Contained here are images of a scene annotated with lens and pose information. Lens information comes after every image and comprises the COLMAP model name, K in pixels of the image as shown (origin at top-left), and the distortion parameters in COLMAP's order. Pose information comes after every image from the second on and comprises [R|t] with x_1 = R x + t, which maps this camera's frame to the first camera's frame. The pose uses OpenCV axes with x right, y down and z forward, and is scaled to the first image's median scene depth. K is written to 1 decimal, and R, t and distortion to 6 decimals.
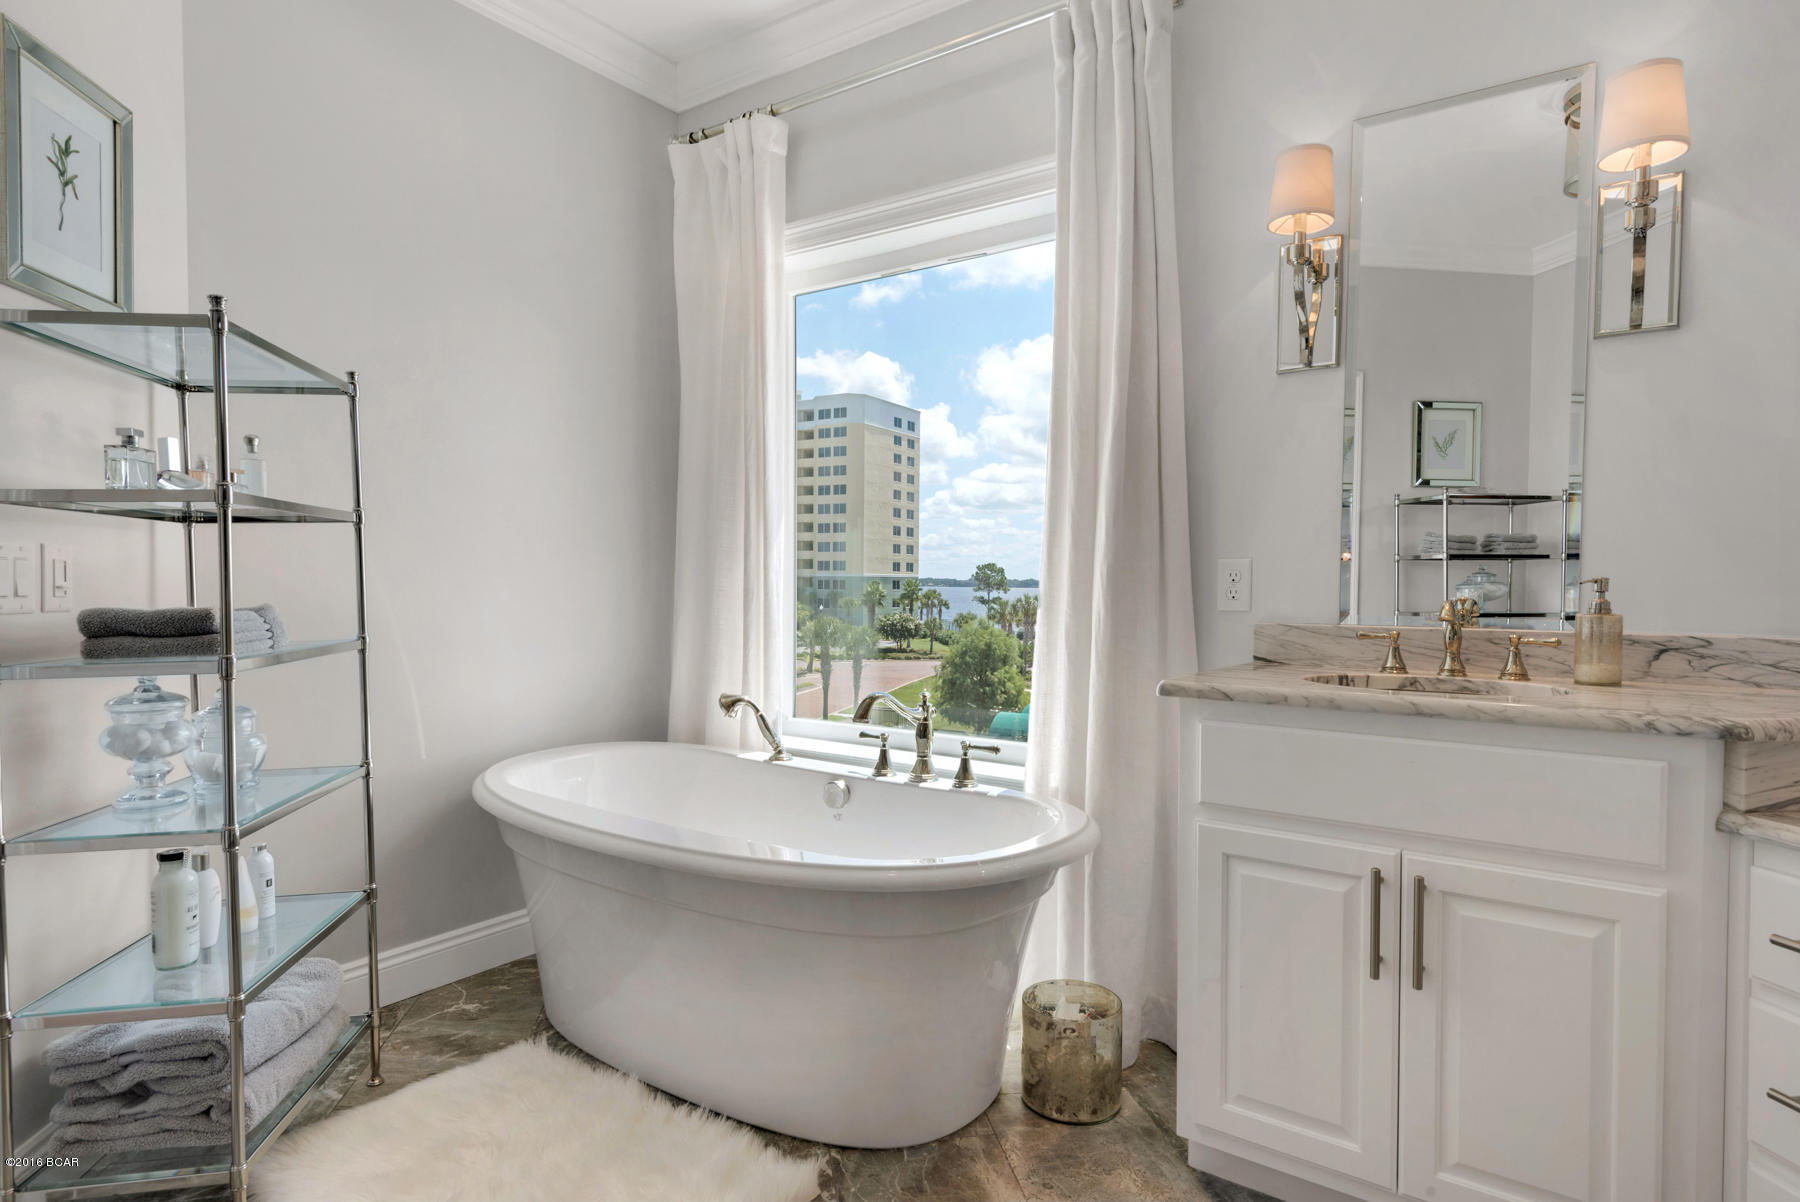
lens RADIAL K [[991.0, 0, 915.8], [0, 991.0, 613.9], [0, 0, 1]] dist [0.018403, -0.010527]
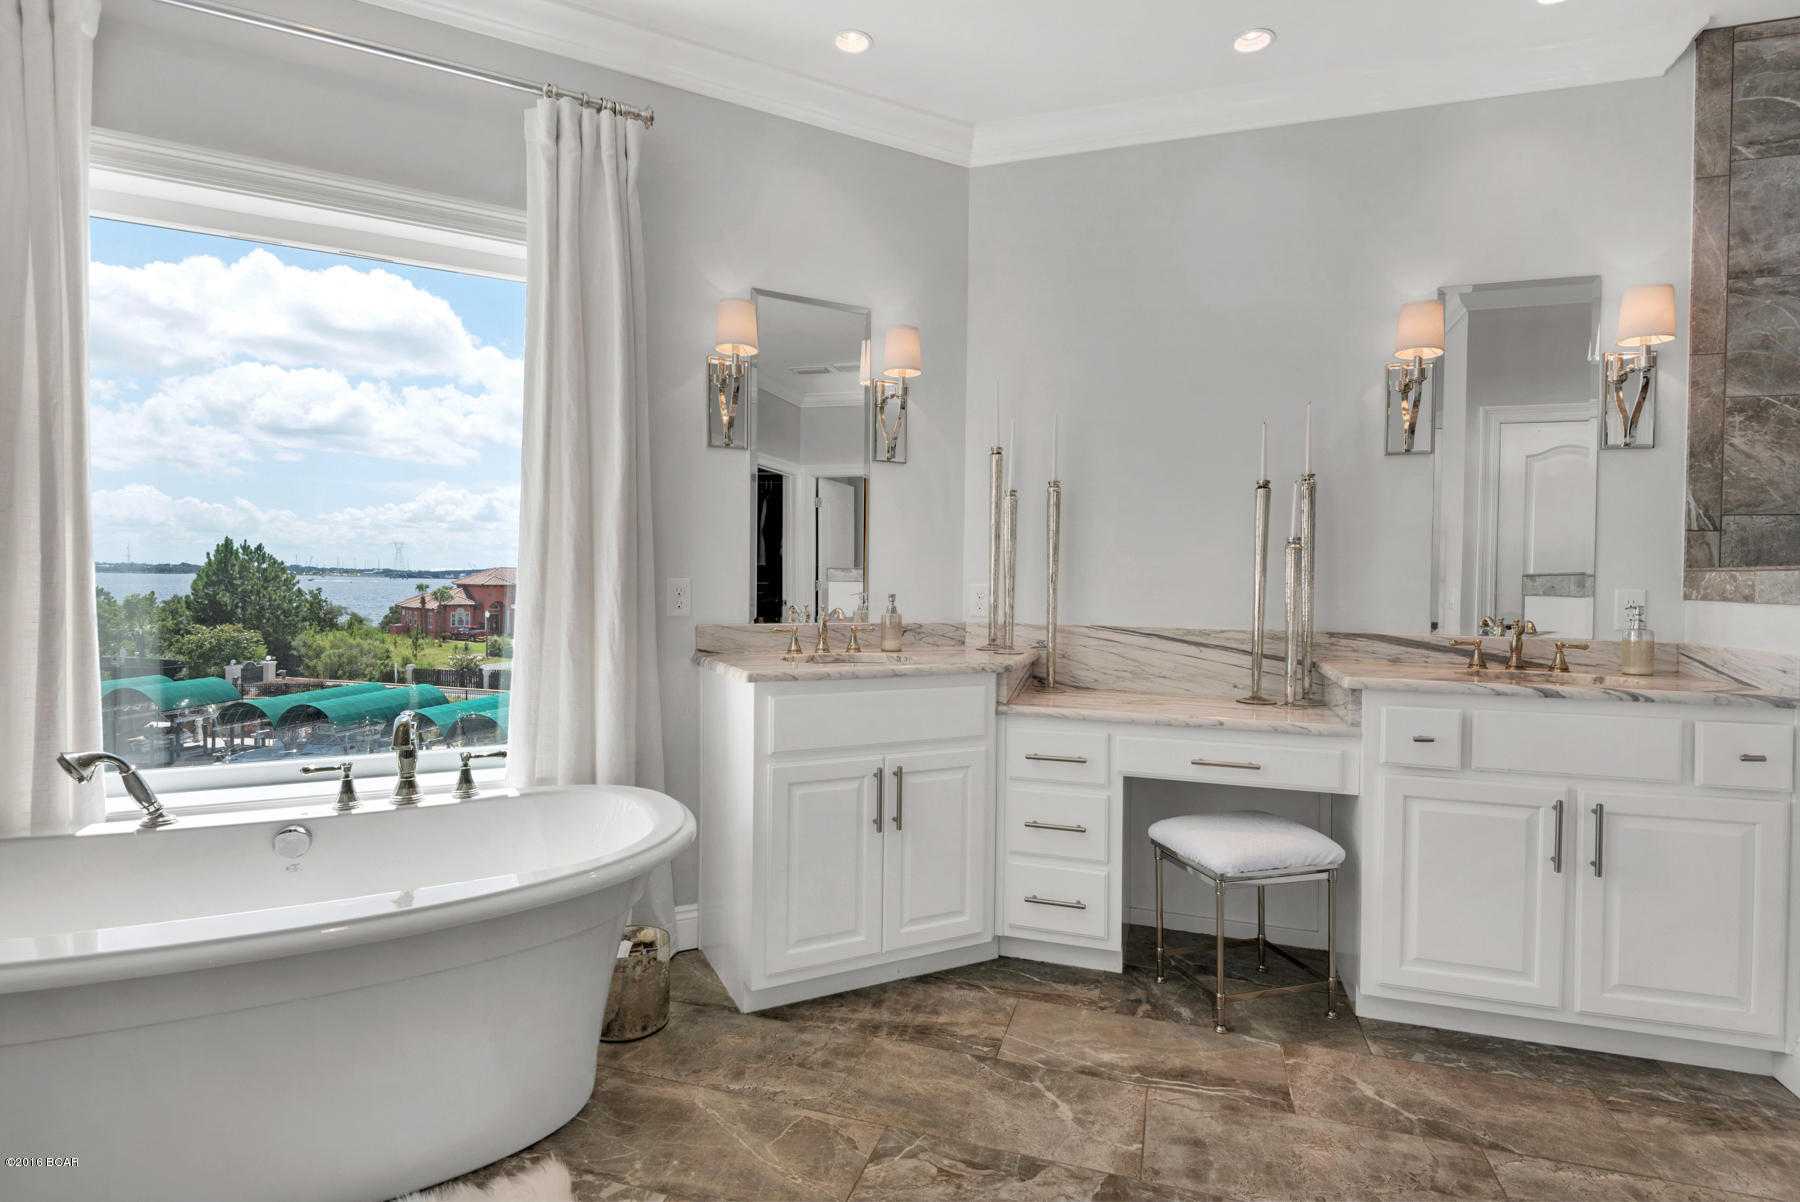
lens RADIAL K [[884.5, 0, 894.8], [0, 884.5, 593.5], [0, 0, 1]] dist [-0.002218, -0.001776]
pose [[0.451526, -0.018226, 0.892072, -0.600631], [0.017121, 0.999784, 0.011761, -0.042946], [-0.892094, 0.009963, 0.451741, 0.193664]]
